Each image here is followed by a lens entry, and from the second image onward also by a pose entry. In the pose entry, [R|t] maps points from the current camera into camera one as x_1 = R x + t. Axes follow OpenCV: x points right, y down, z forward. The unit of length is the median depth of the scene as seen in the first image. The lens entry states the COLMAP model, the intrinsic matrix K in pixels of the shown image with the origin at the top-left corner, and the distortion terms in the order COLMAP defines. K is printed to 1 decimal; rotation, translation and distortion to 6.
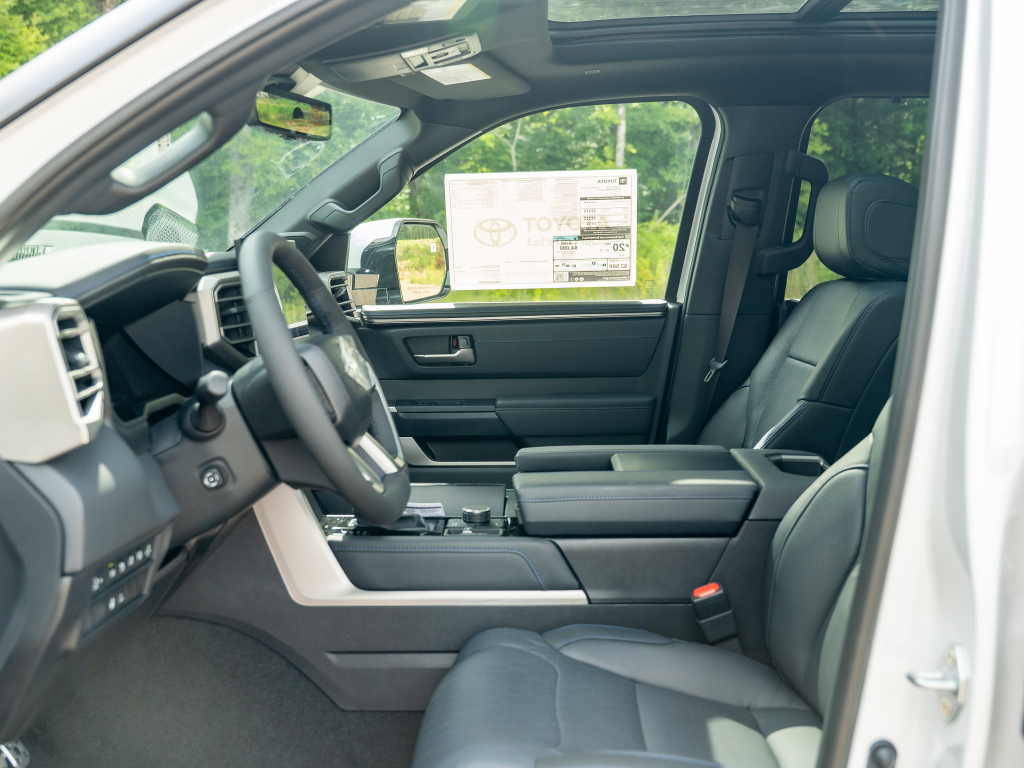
lens RADIAL K [[1194.2, 0, 521.7], [0, 1194.2, 381.6], [0, 0, 1]] dist [0.005389, 0.056695]
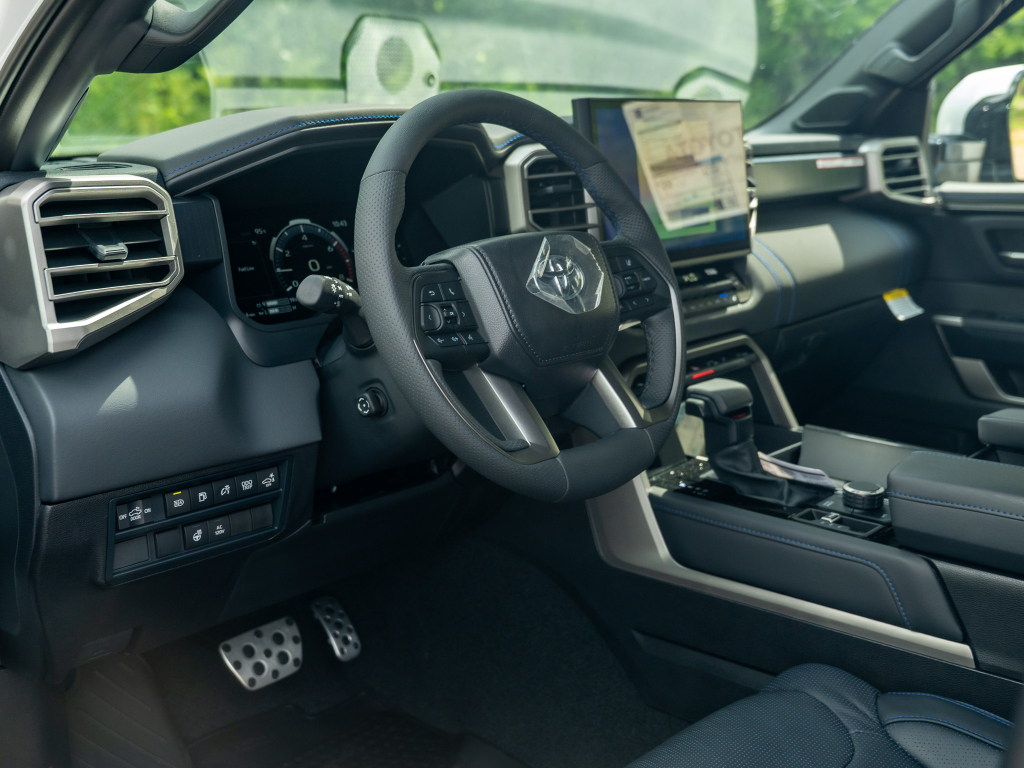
lens RADIAL K [[1194.2, 0, 521.7], [0, 1194.2, 381.6], [0, 0, 1]] dist [0.005389, 0.056695]
pose [[0.764998, 0.137791, -0.629120, 0.254316], [-0.065208, 0.988396, 0.137188, -0.040003], [0.640723, -0.063925, 0.765106, 0.357724]]
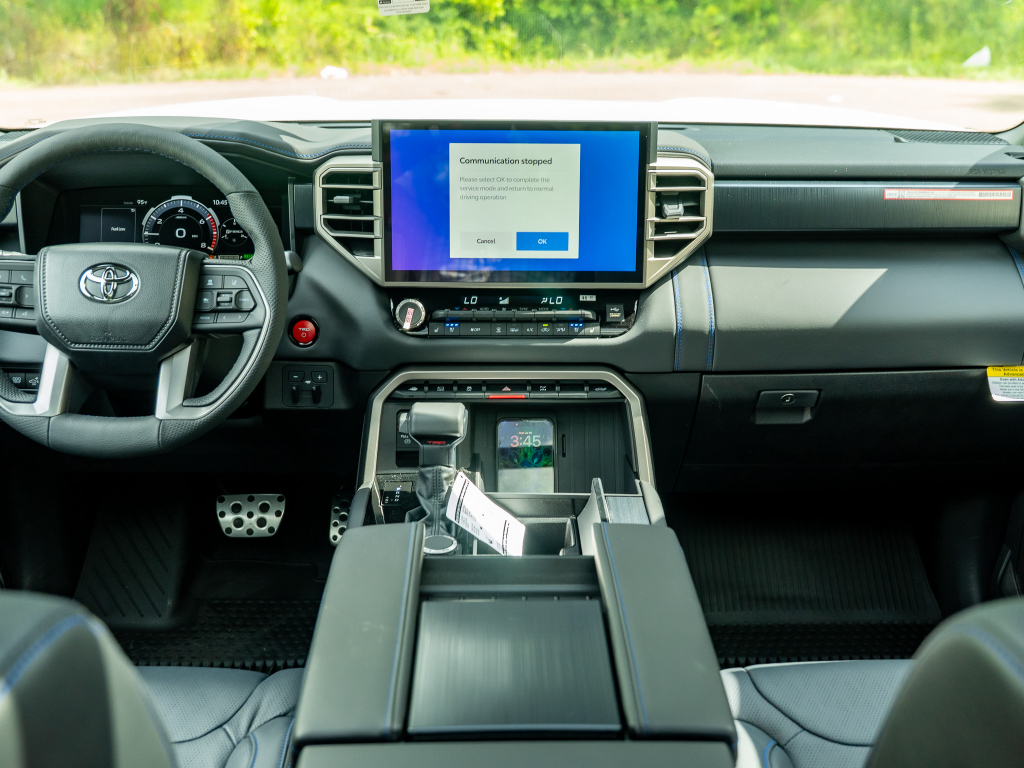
lens RADIAL K [[1205.4, 0, 512.0], [0, 1205.4, 384.0], [0, 0, 1]] dist [0.008726, 0.000488]
pose [[0.056624, 0.333207, -0.941152, 0.655625], [-0.123399, 0.937772, 0.324586, -0.238014], [0.990740, 0.097758, 0.094218, 1.039227]]
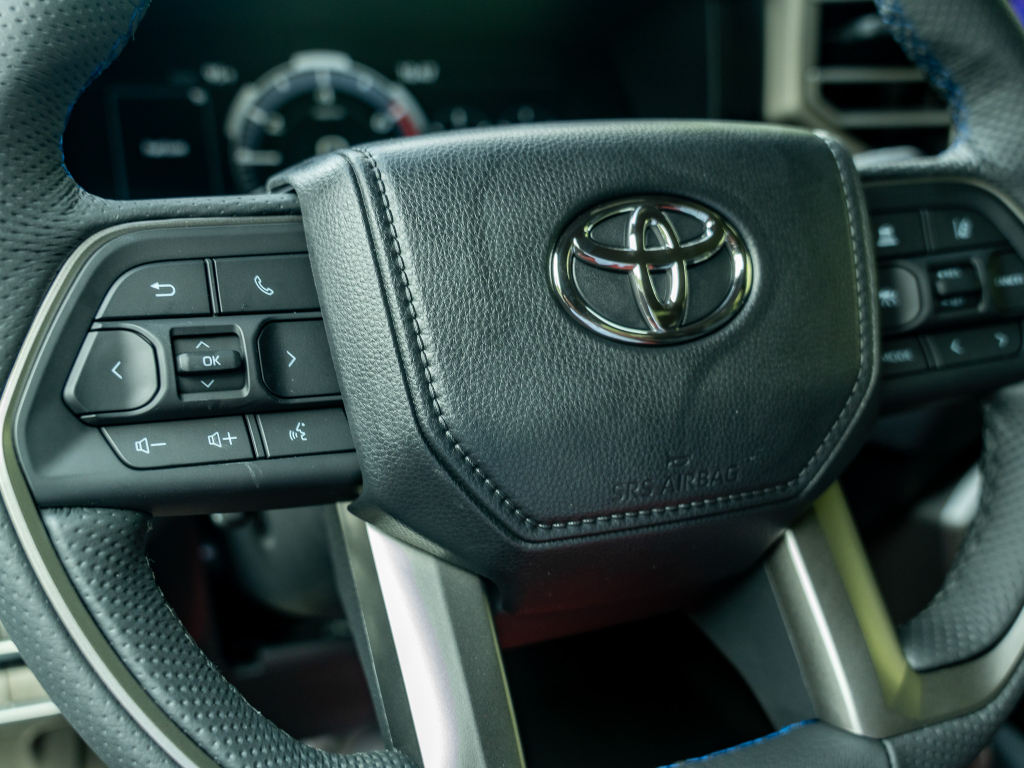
lens RADIAL K [[1194.2, 0, 521.7], [0, 1194.2, 381.6], [0, 0, 1]] dist [0.005389, 0.056695]
pose [[0.440417, 0.307220, -0.843593, 0.037255], [-0.116224, 0.951233, 0.285742, -0.046769], [0.890238, -0.027800, 0.454646, 0.731975]]
